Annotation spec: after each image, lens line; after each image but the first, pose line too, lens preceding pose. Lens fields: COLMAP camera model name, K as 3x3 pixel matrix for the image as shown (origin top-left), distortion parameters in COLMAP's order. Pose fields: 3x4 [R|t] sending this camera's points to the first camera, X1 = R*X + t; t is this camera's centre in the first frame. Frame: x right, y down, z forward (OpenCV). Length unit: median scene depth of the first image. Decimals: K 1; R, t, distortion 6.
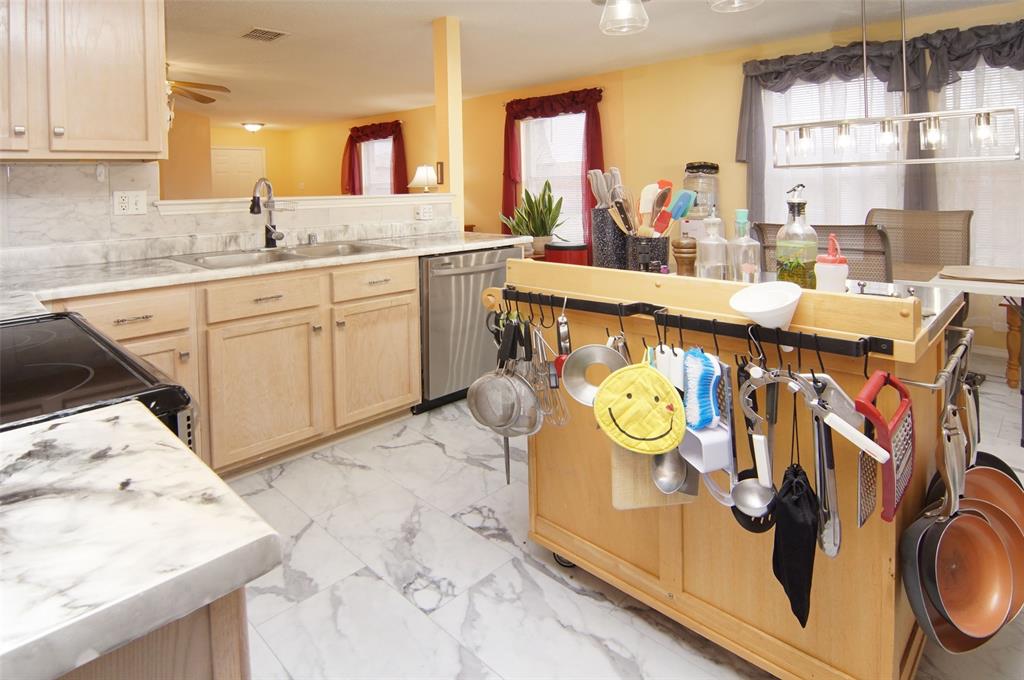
lens RADIAL K [[550.4, 0, 529.5], [0, 550.4, 337.5], [0, 0, 1]] dist [-0.002678, -0.012399]
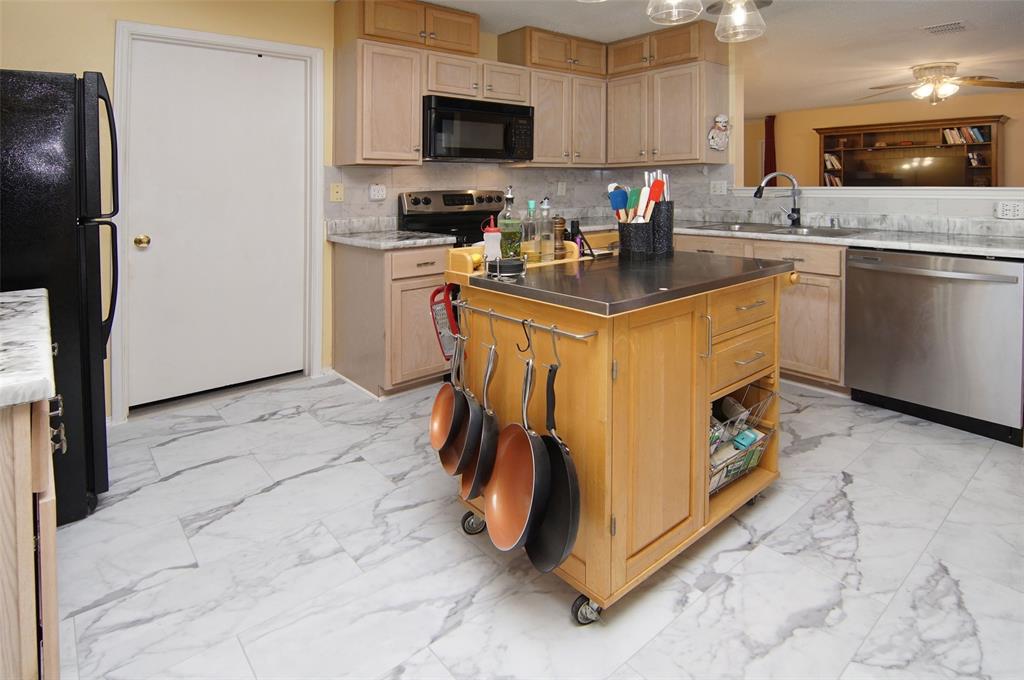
lens RADIAL K [[452.5, 0, 512.0], [0, 452.5, 340.0], [0, 0, 1]] dist [-0.014251, -0.000039]
pose [[-0.027284, 0.339337, -0.940269, 0.746130], [-0.251082, 0.908138, 0.335027, -0.117809], [0.967581, 0.245226, 0.060424, 0.386629]]
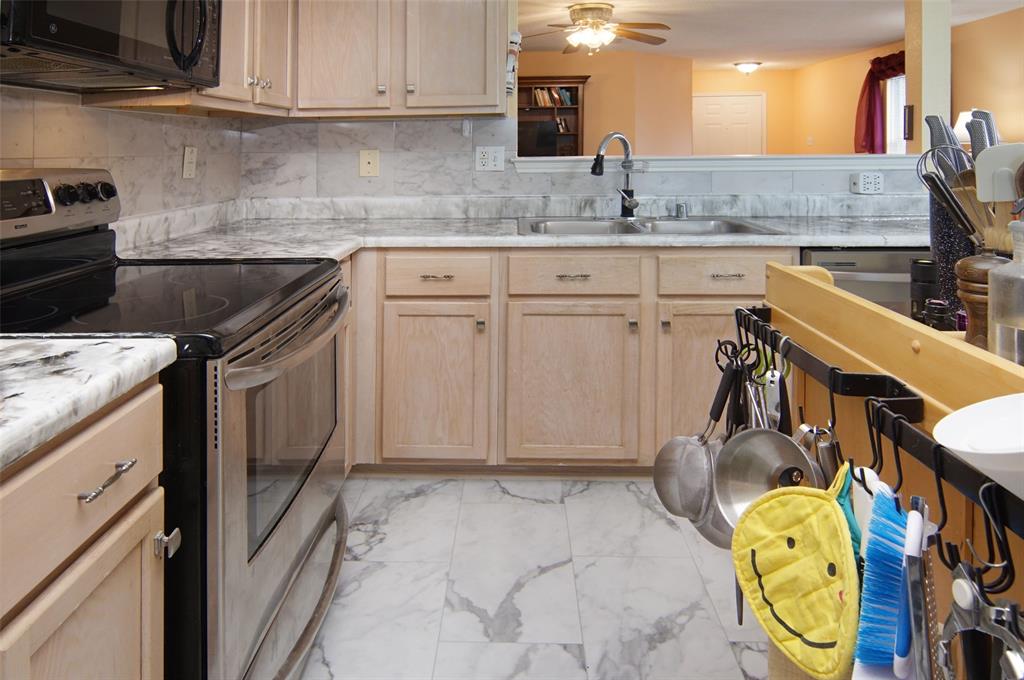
lens RADIAL K [[741.8, 0, 508.6], [0, 741.8, 305.1], [0, 0, 1]] dist [-0.003097, -0.006787]
pose [[0.656279, 0.164164, -0.736442, 0.276532], [-0.200905, 0.978828, 0.039159, -0.050328], [0.727279, 0.122256, 0.675366, 0.170356]]
